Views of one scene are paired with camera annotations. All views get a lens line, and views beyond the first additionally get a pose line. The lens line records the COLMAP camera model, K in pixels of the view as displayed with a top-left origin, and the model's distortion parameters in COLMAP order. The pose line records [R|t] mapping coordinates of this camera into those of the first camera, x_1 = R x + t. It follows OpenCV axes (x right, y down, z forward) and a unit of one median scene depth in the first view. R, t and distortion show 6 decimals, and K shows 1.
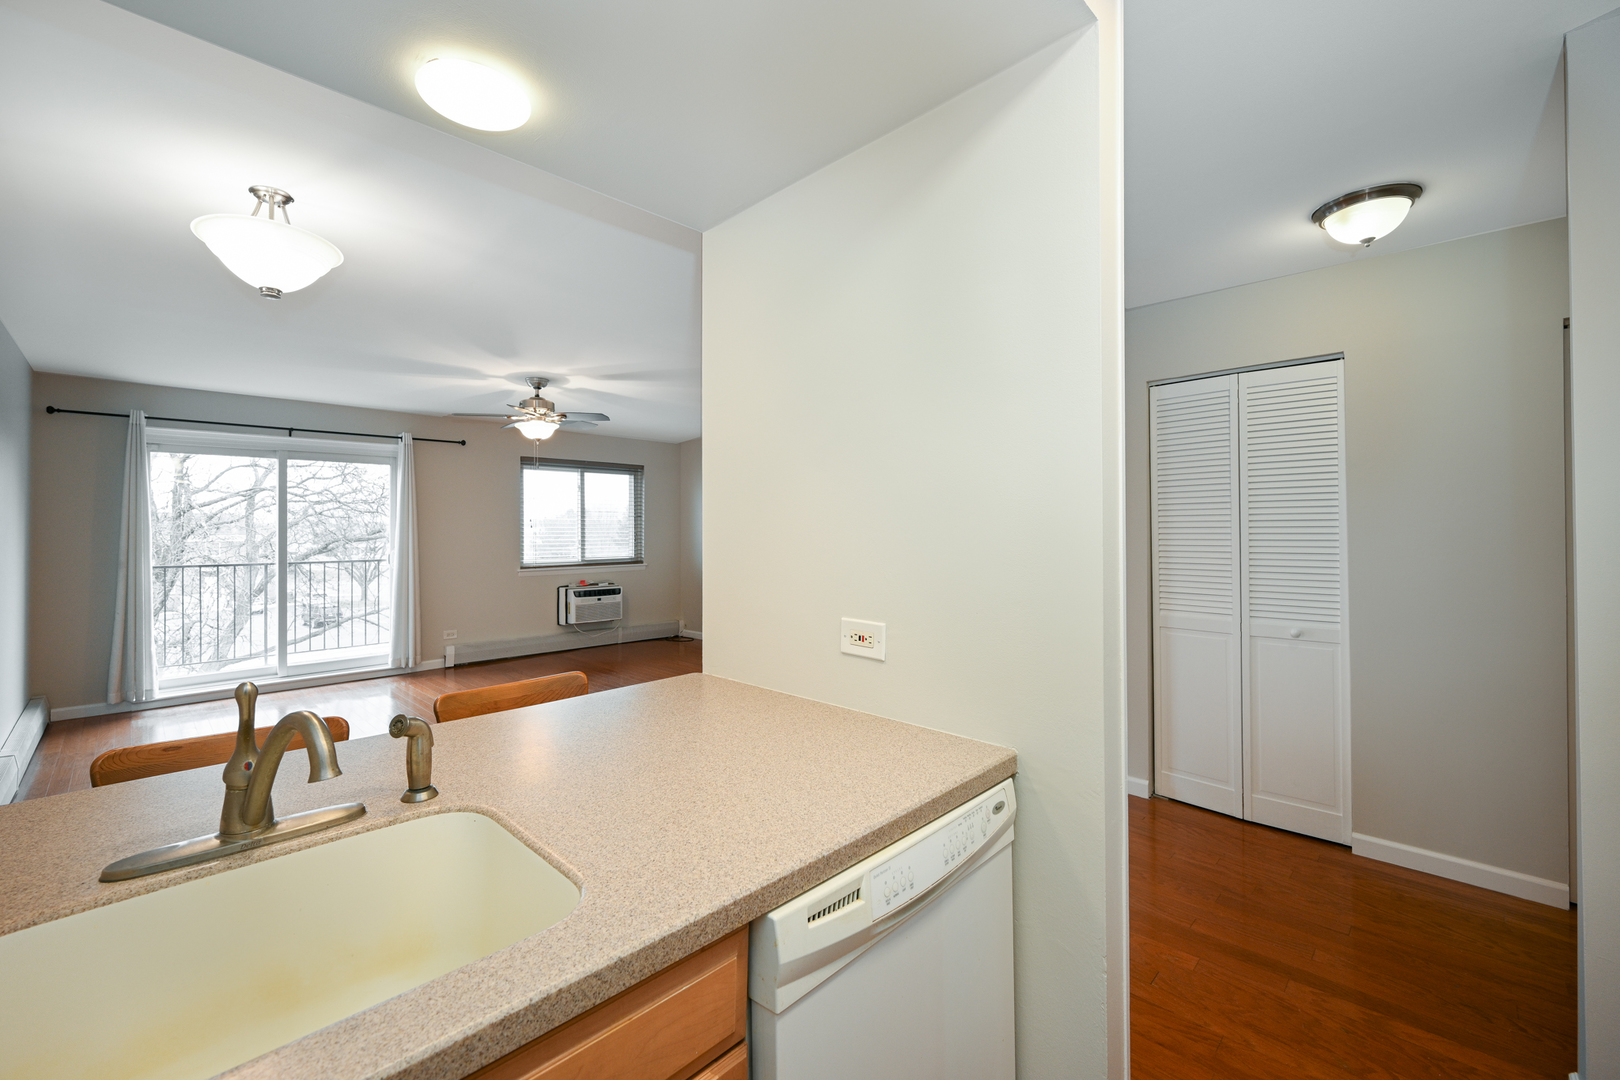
lens RADIAL K [[659.1, 0, 796.9], [0, 659.1, 522.8], [0, 0, 1]] dist [0.002400, 0.000373]
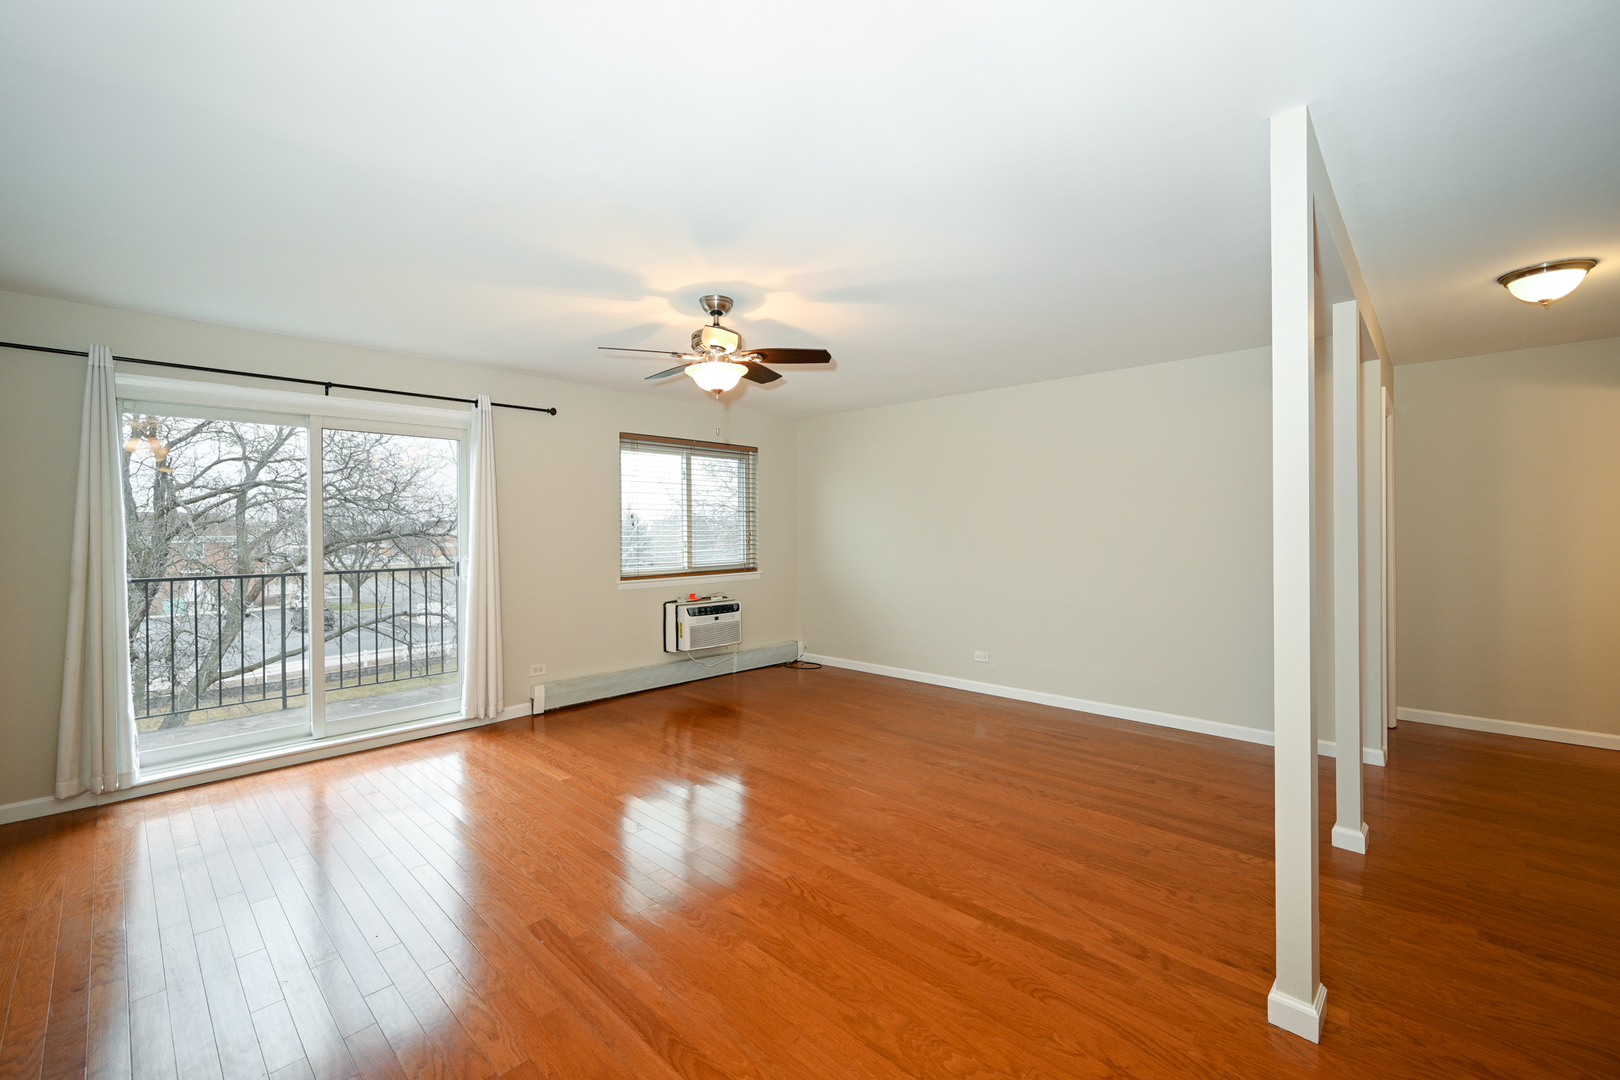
lens RADIAL K [[659.1, 0, 803.2], [0, 659.1, 530.7], [0, 0, 1]] dist [0.002400, 0.000373]
pose [[0.999800, -0.000746, 0.019967, -0.217932], [0.000498, 0.999923, 0.012428, 0.003087], [-0.019975, -0.012415, 0.999723, 0.227556]]
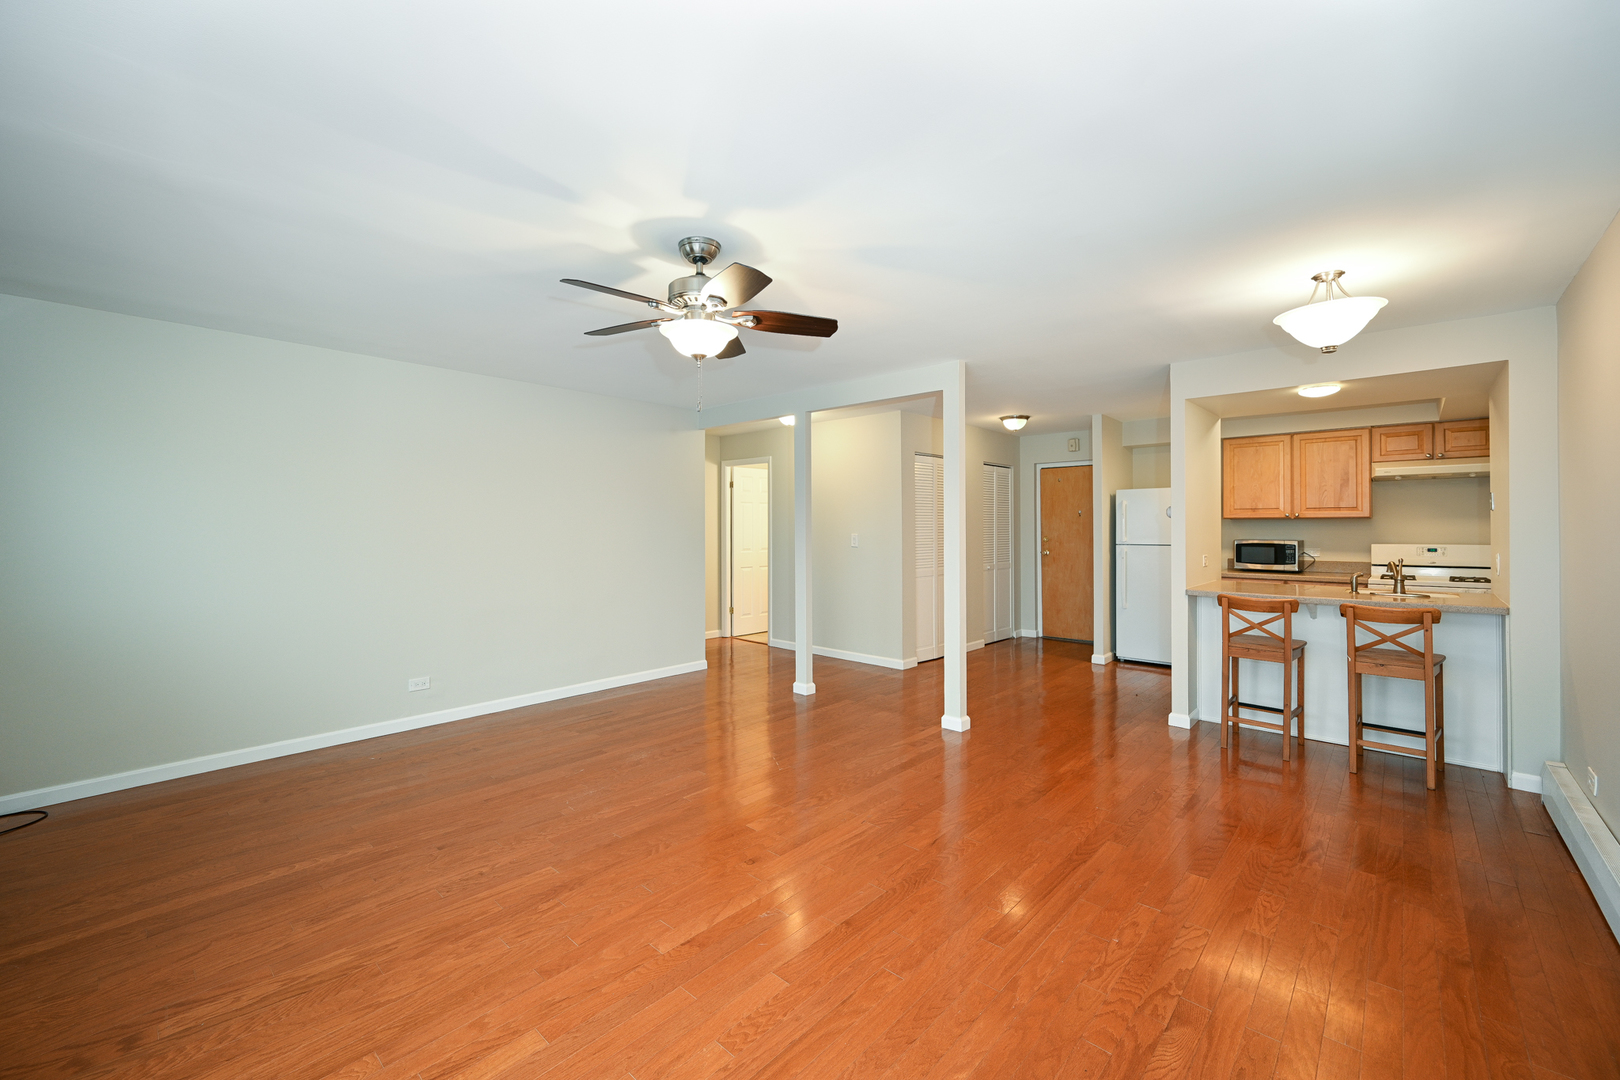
lens RADIAL K [[659.1, 0, 801.4], [0, 659.1, 523.5], [0, 0, 1]] dist [0.002400, 0.000373]
pose [[-0.034489, 0.009834, 0.999357, -0.630765], [-0.008378, 0.999914, -0.010128, 0.009221], [-0.999370, -0.008722, -0.034404, 0.636244]]
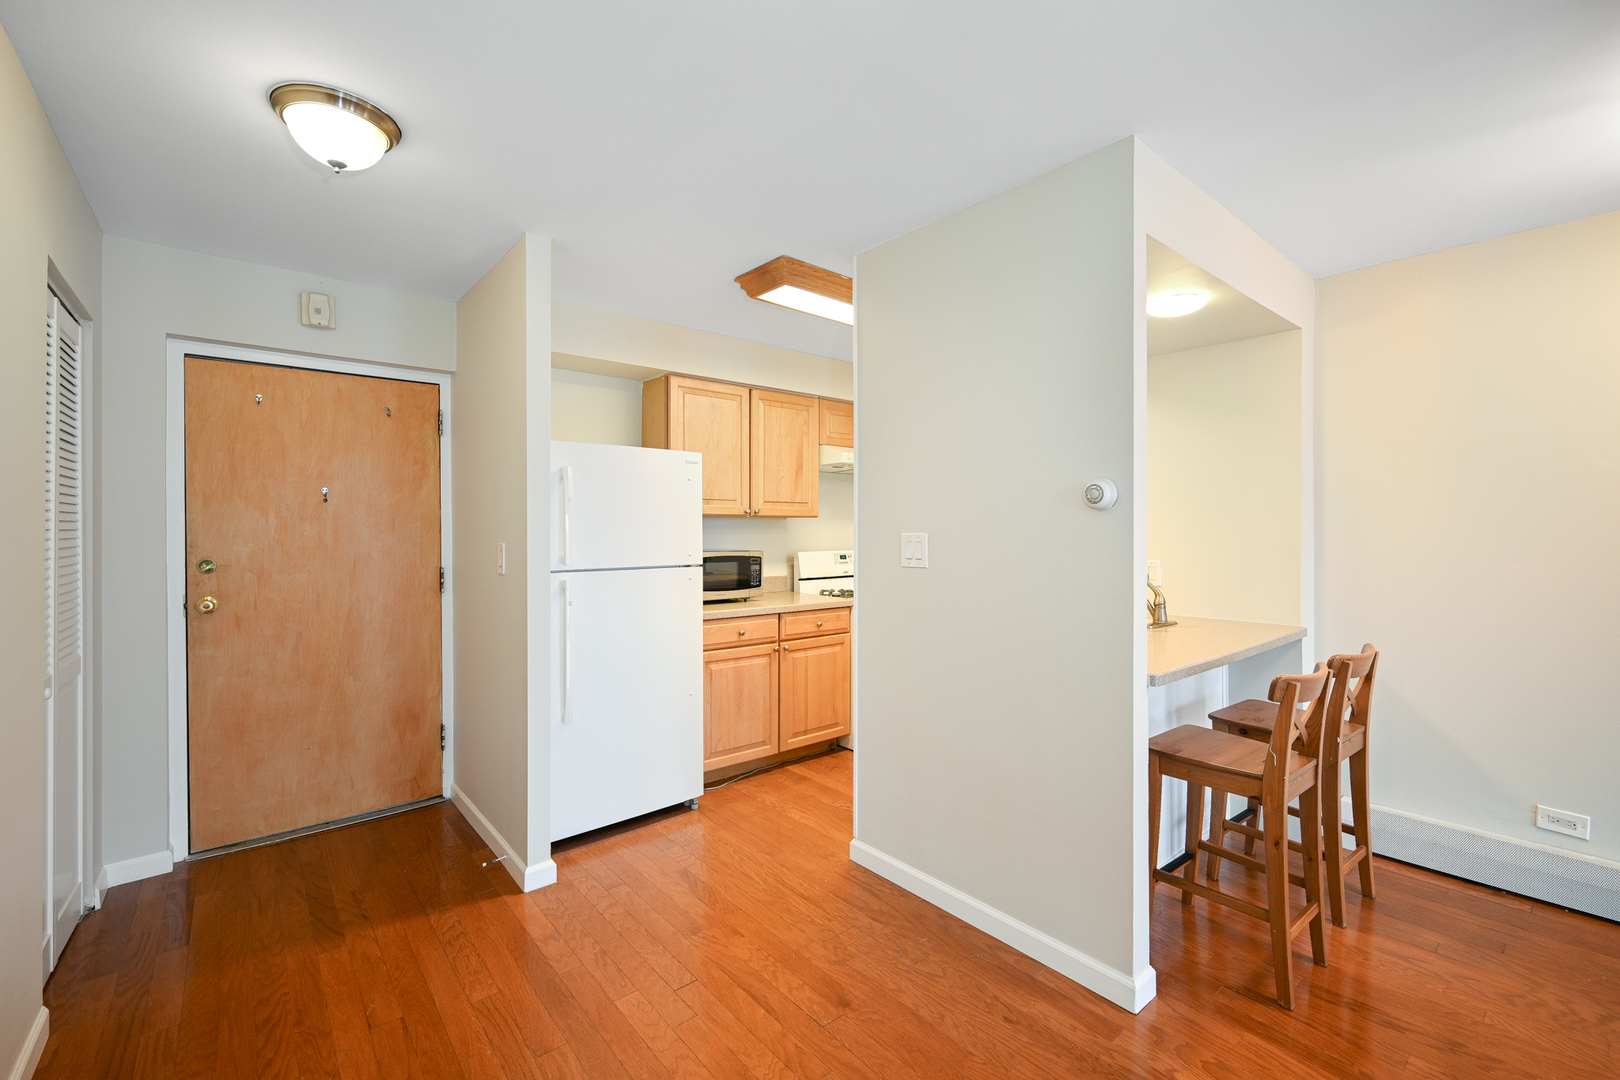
lens RADIAL K [[691.1, 0, 802.3], [0, 691.1, 524.8], [0, 0, 1]] dist [0.003189, -0.000821]
pose [[-0.995295, 0.005509, 0.096735, 0.073333], [0.004027, 0.999872, -0.015506, 0.005107], [-0.096808, -0.015044, -0.995189, 0.550477]]
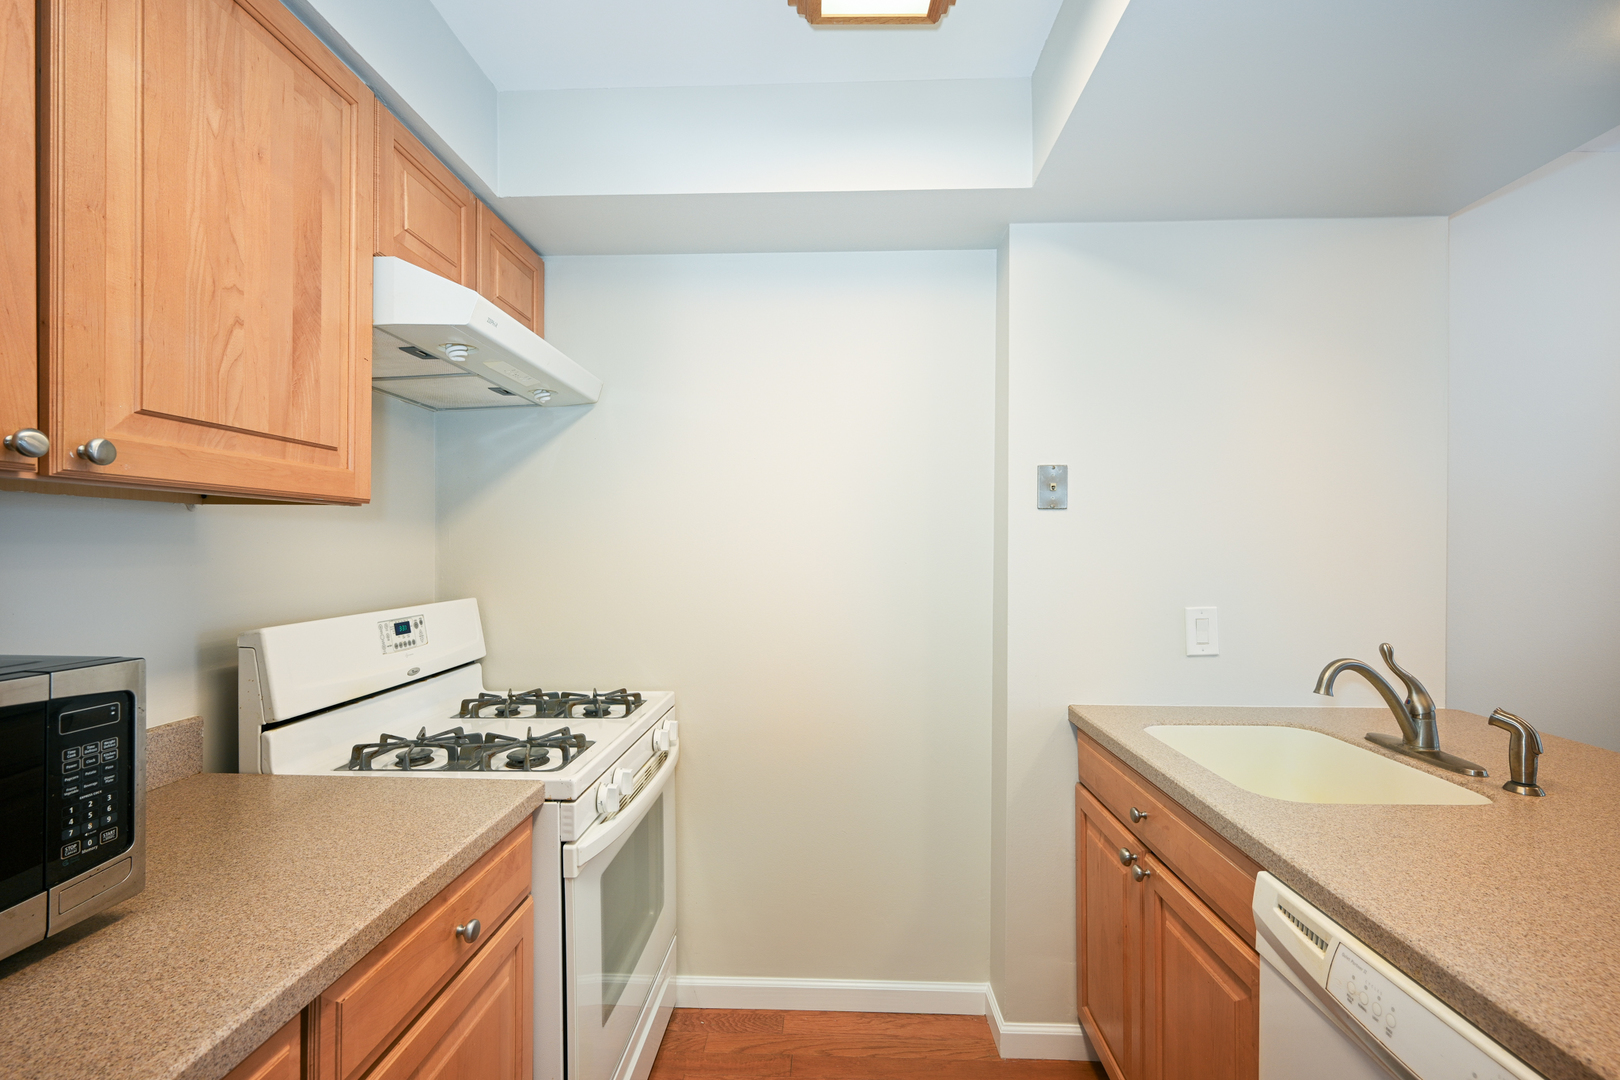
lens RADIAL K [[691.1, 0, 807.2], [0, 691.1, 551.6], [0, 0, 1]] dist [0.003189, -0.000821]
pose [[-0.732806, 0.003565, -0.680428, 0.156281], [0.005387, 0.999985, -0.000563, 0.001437], [0.680416, -0.004078, -0.732815, 0.150003]]
